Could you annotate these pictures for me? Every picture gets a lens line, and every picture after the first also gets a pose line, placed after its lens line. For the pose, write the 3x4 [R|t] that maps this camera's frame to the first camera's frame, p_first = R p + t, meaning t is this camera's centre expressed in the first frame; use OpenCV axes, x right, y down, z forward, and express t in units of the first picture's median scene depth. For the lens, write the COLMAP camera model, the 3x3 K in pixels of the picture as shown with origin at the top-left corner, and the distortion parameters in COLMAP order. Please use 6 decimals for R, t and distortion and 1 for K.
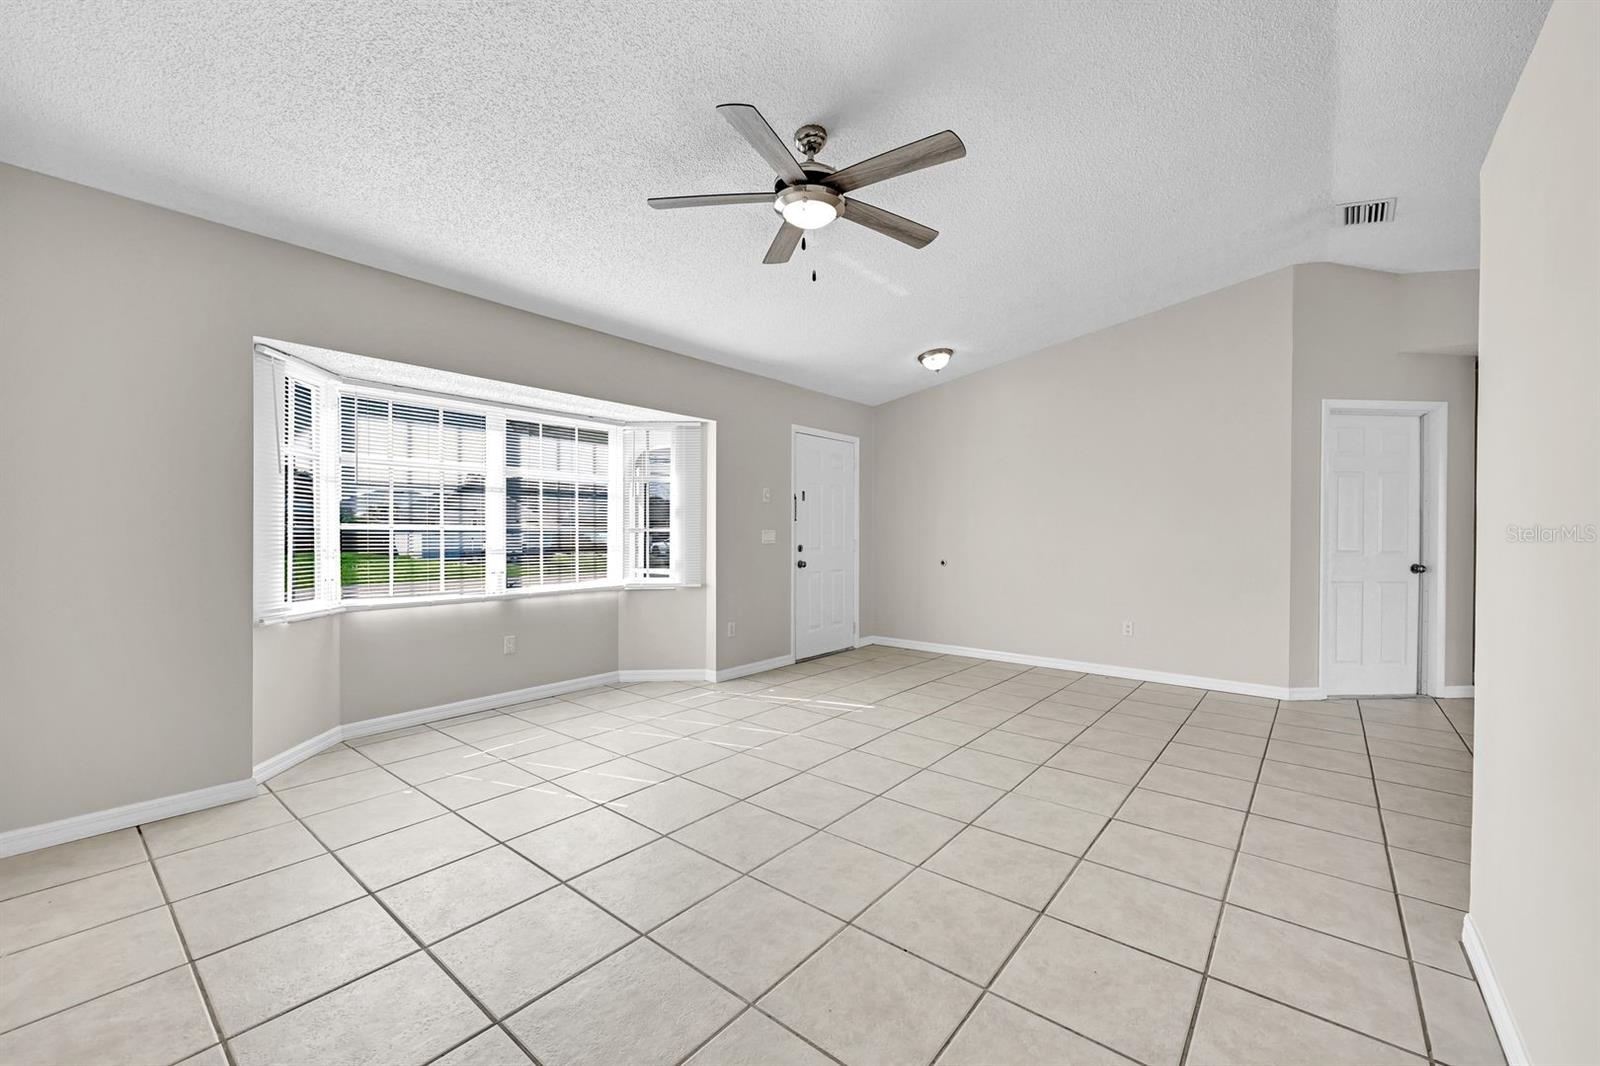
lens RADIAL K [[632.1, 0, 791.0], [0, 632.1, 533.0], [0, 0, 1]] dist [0.001678, 0.000158]
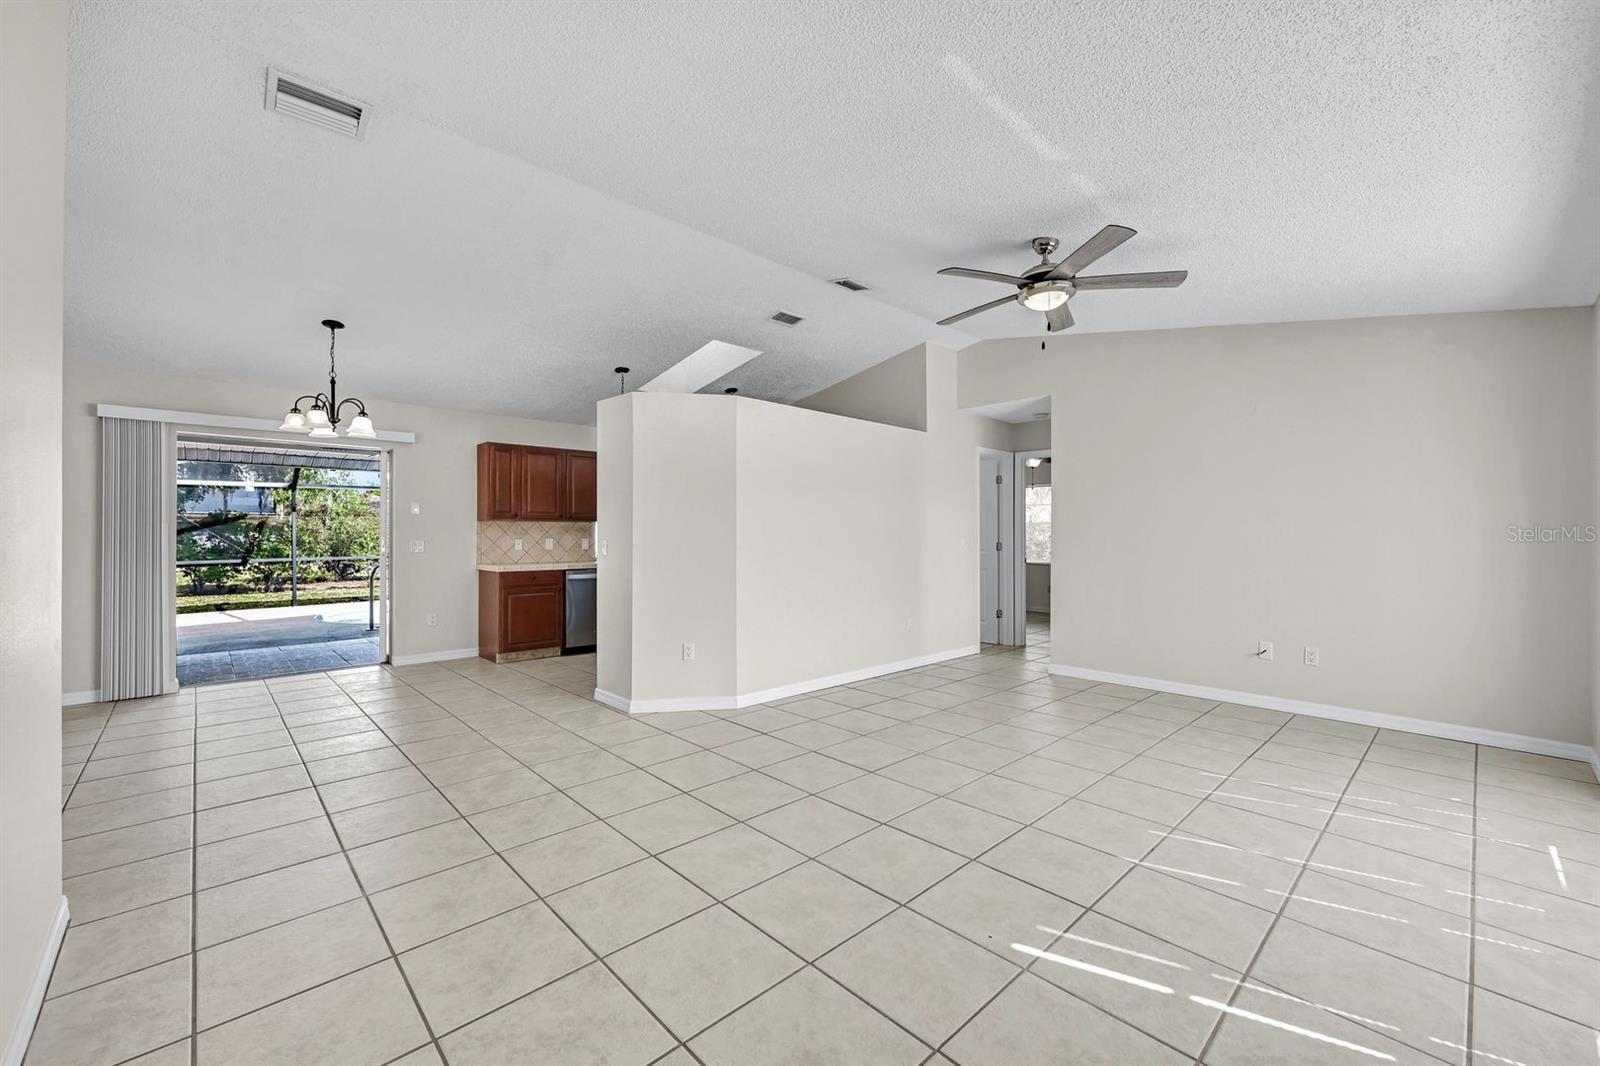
lens RADIAL K [[647.5, 0, 788.6], [0, 647.5, 527.5], [0, 0, 1]] dist [0.003053, -0.000076]
pose [[-0.989567, -0.004479, 0.144007, 0.260037], [-0.005115, 0.999979, -0.004047, -0.020800], [-0.143986, -0.004742, -0.989568, 1.730875]]
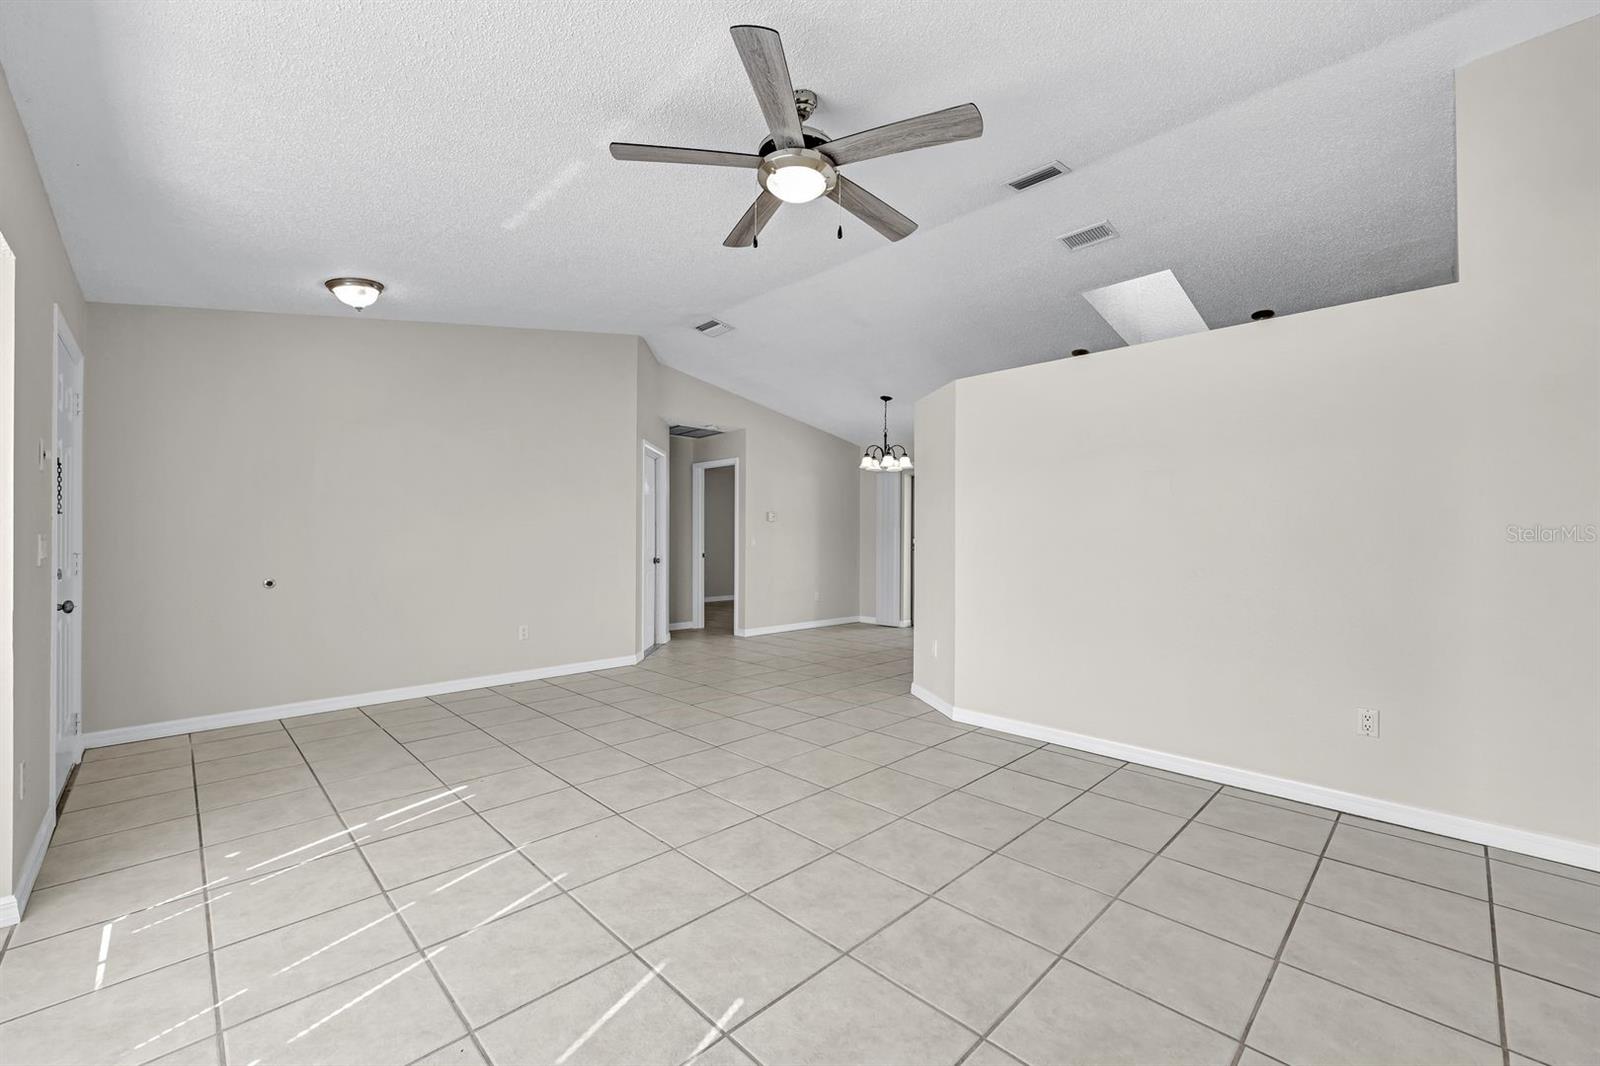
lens RADIAL K [[640.0, 0, 796.8], [0, 640.0, 535.0], [0, 0, 1]] dist [-0.001159, -0.000111]
pose [[0.115719, 0.000029, 0.993282, -0.630316], [0.000798, 1.000000, -0.000122, -0.005429], [-0.993282, 0.000807, 0.115719, 0.647195]]
